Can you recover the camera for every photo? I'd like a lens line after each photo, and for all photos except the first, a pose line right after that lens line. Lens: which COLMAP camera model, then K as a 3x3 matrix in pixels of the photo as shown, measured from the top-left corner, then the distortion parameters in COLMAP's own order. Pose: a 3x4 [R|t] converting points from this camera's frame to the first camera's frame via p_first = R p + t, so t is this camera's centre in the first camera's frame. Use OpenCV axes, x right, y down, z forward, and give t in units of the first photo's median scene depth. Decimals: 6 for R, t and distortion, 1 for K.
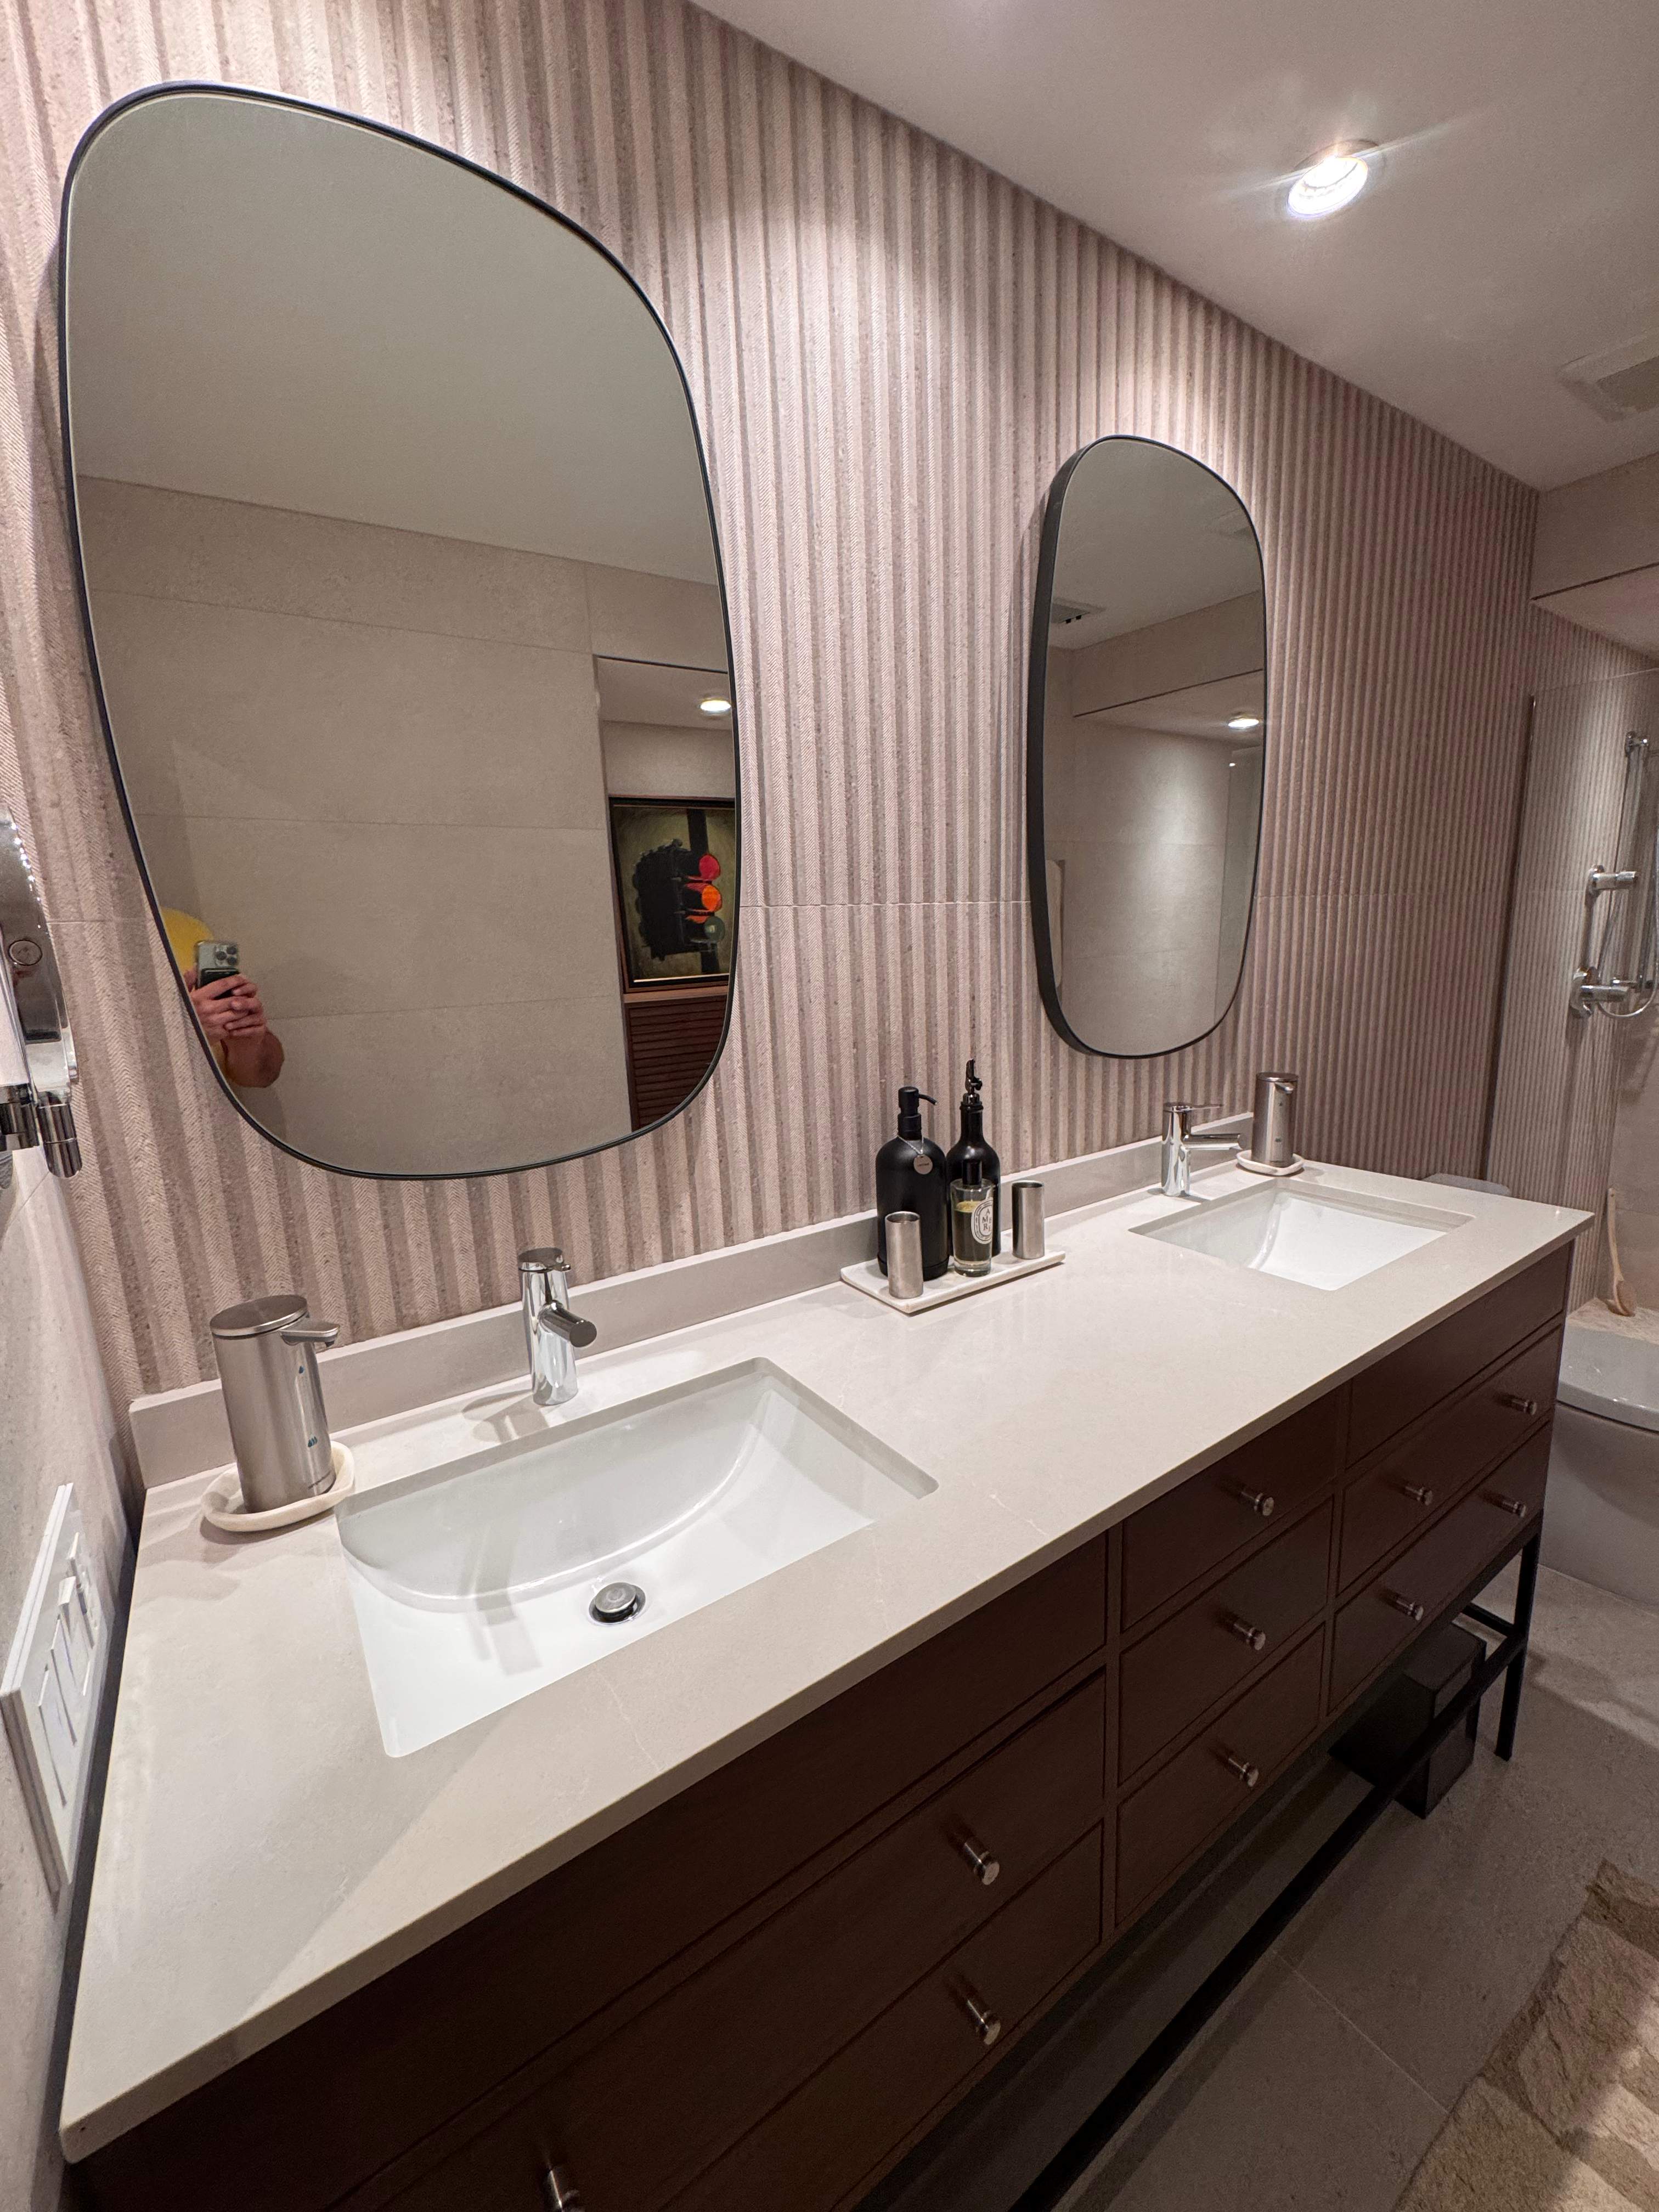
lens RADIAL K [[886.0, 0, 826.2], [0, 886.0, 1102.9], [0, 0, 1]] dist [-0.006731, 0.001201]
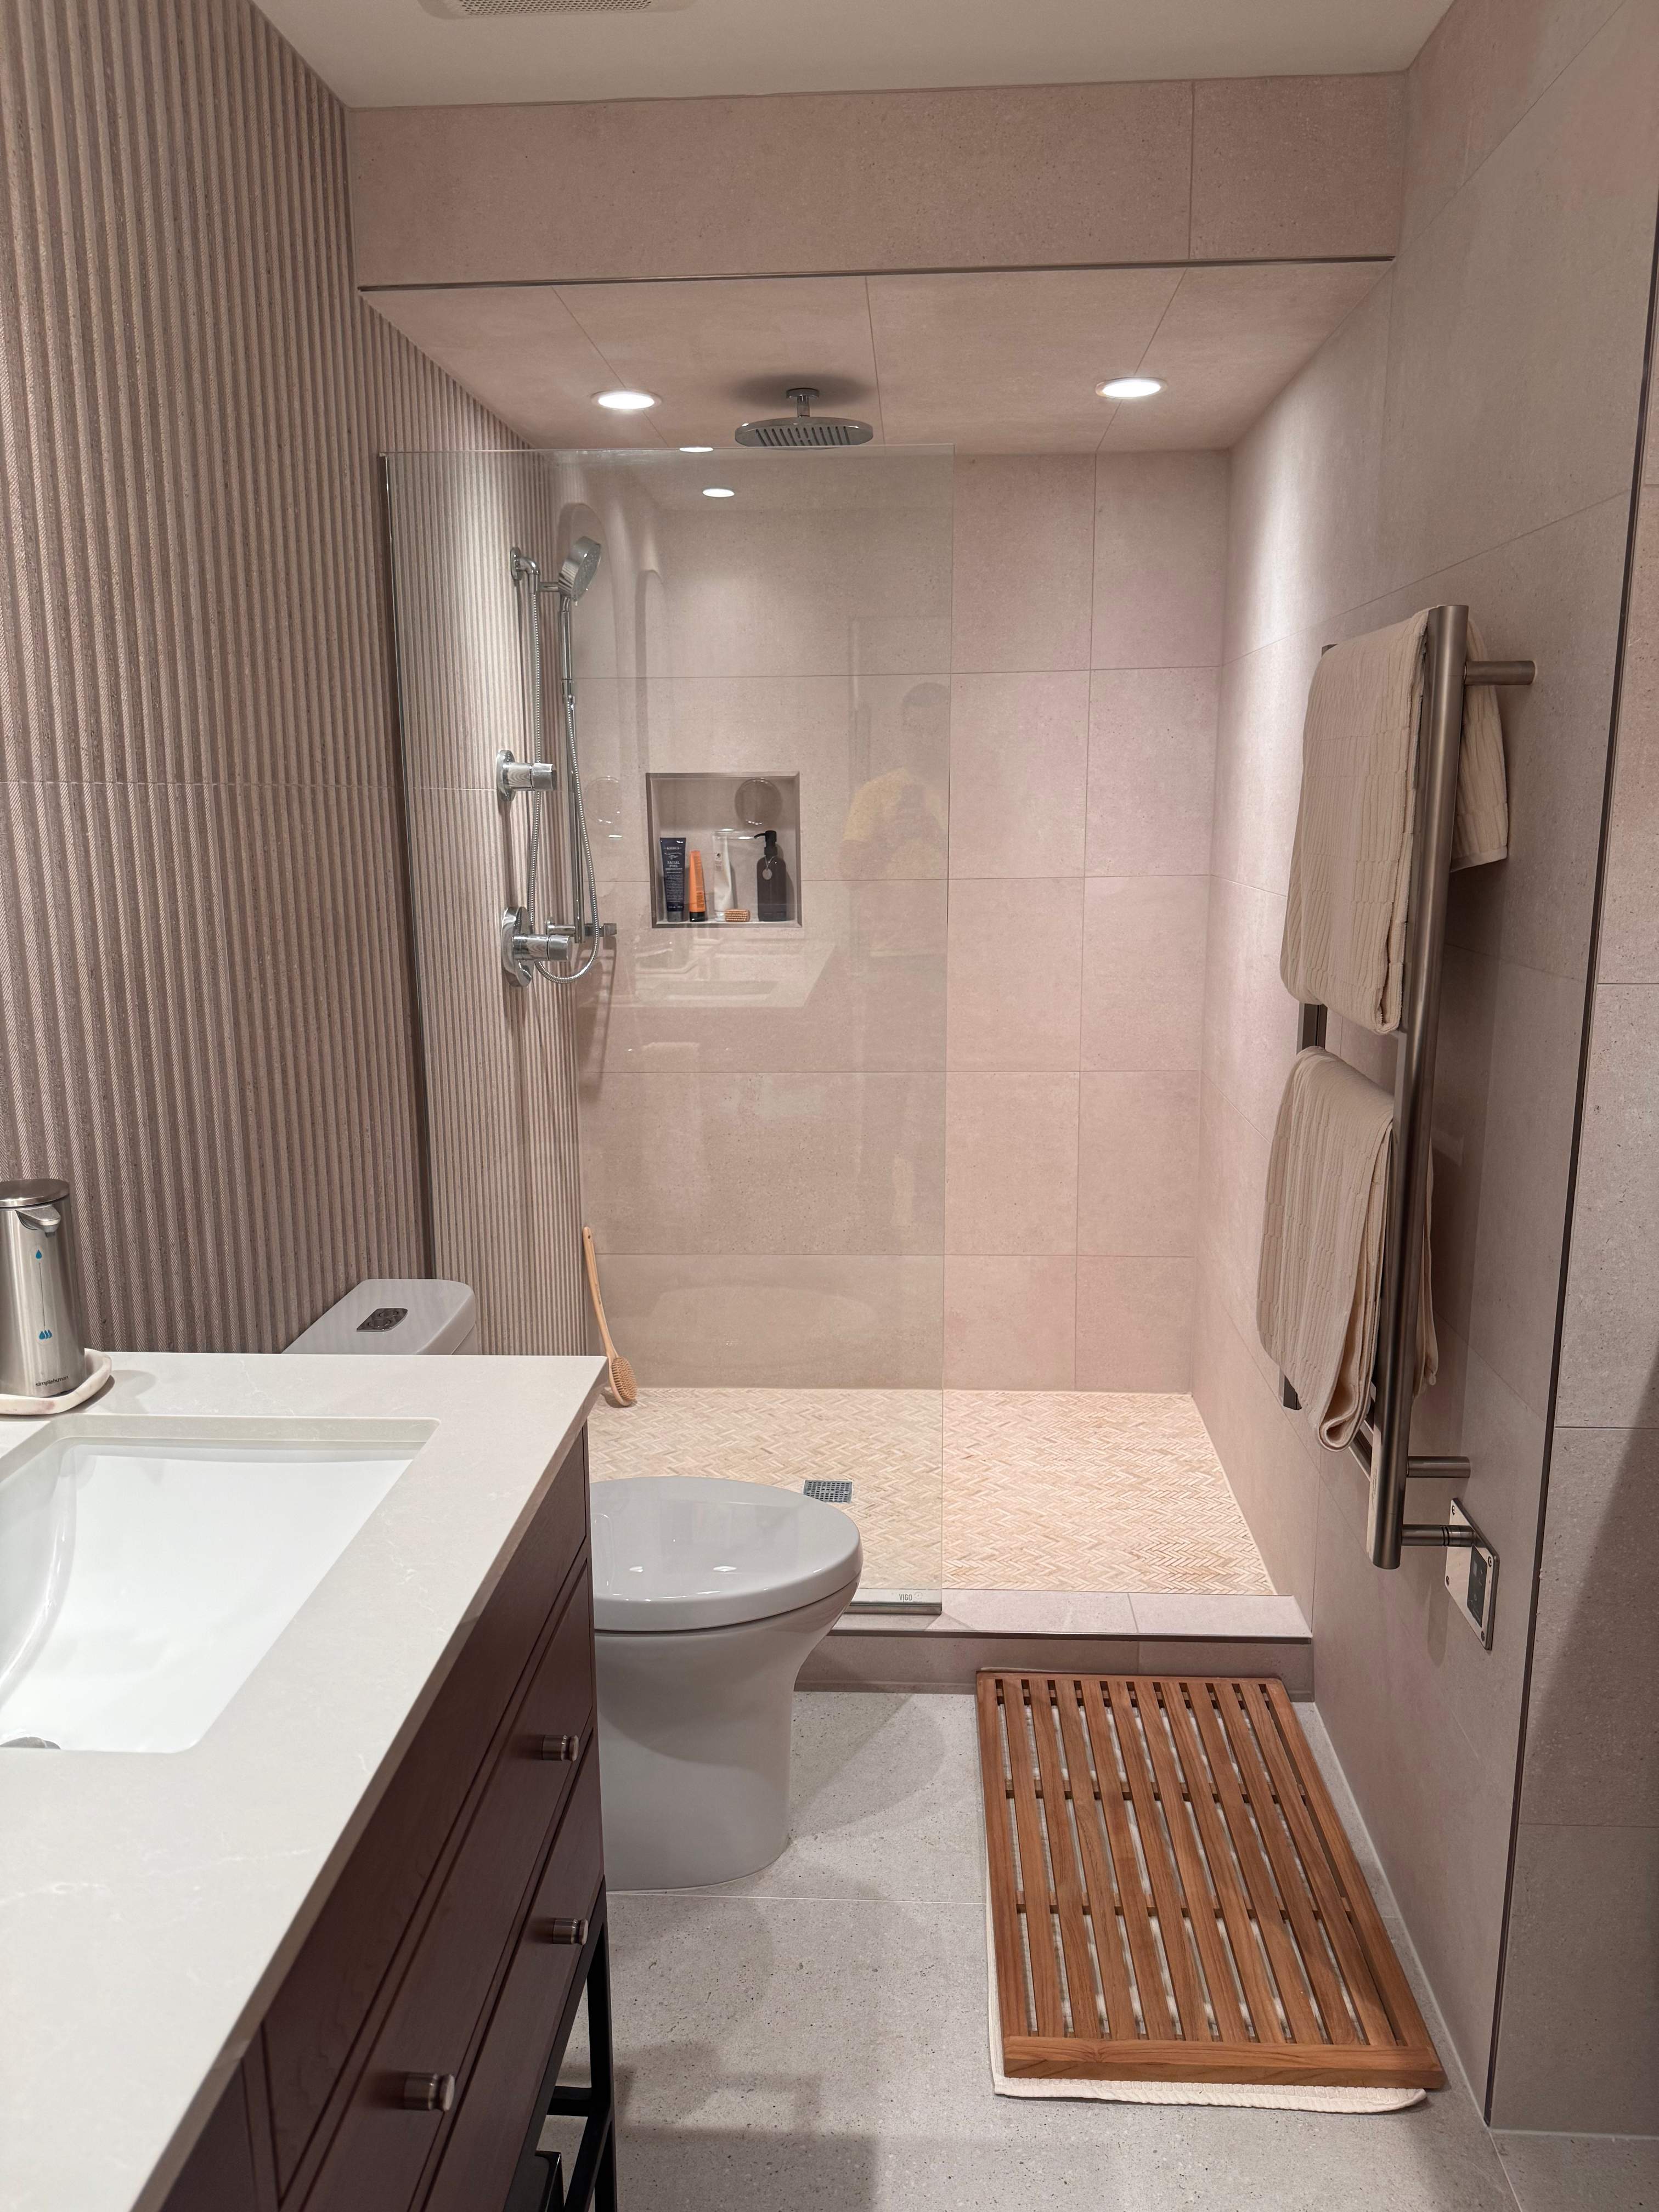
lens RADIAL K [[1543.2, 0, 832.8], [0, 1543.2, 1104.7], [0, 0, 1]] dist [0.058174, -0.076957]
pose [[0.608469, -0.119395, 0.784545, 0.163824], [0.129905, 0.990267, 0.049952, -0.064153], [-0.782873, 0.071522, 0.618057, 0.215640]]
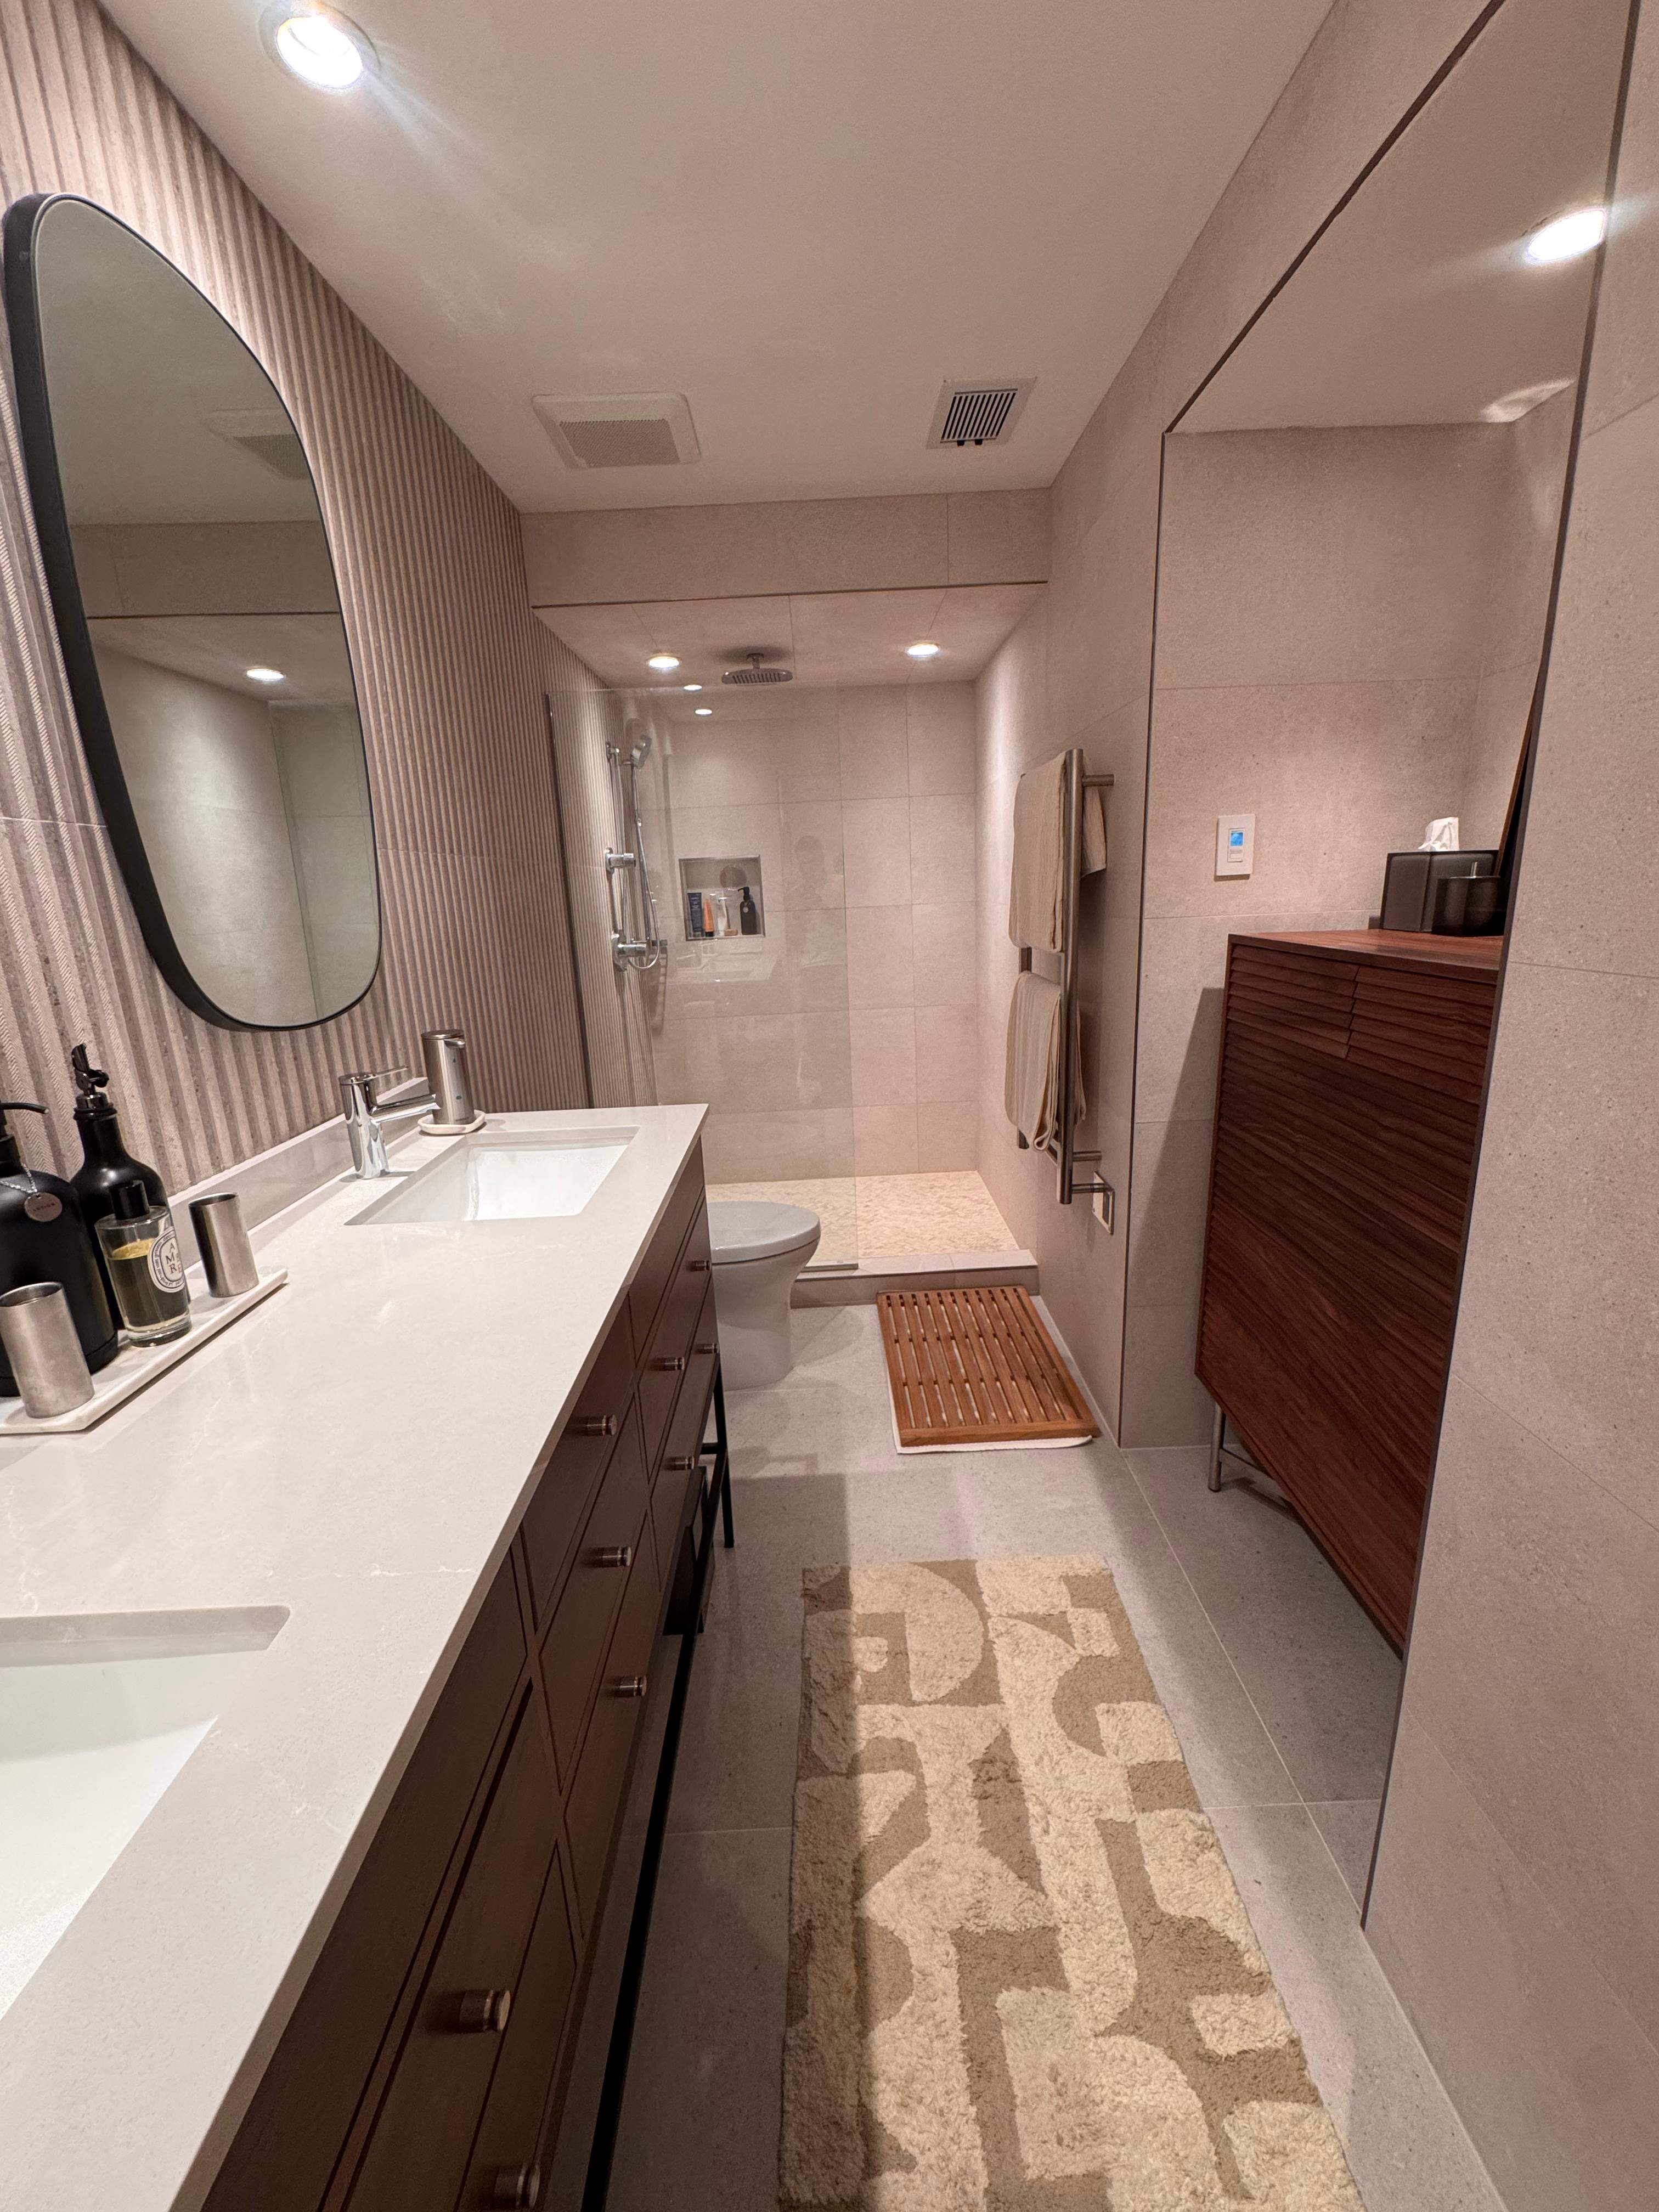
lens RADIAL K [[886.0, 0, 827.4], [0, 886.0, 1104.8], [0, 0, 1]] dist [-0.006731, 0.001201]
pose [[0.550209, -0.183265, 0.814668, -0.068794], [0.176607, 0.979088, 0.100976, 0.024930], [-0.816137, 0.088319, 0.571069, 0.115683]]
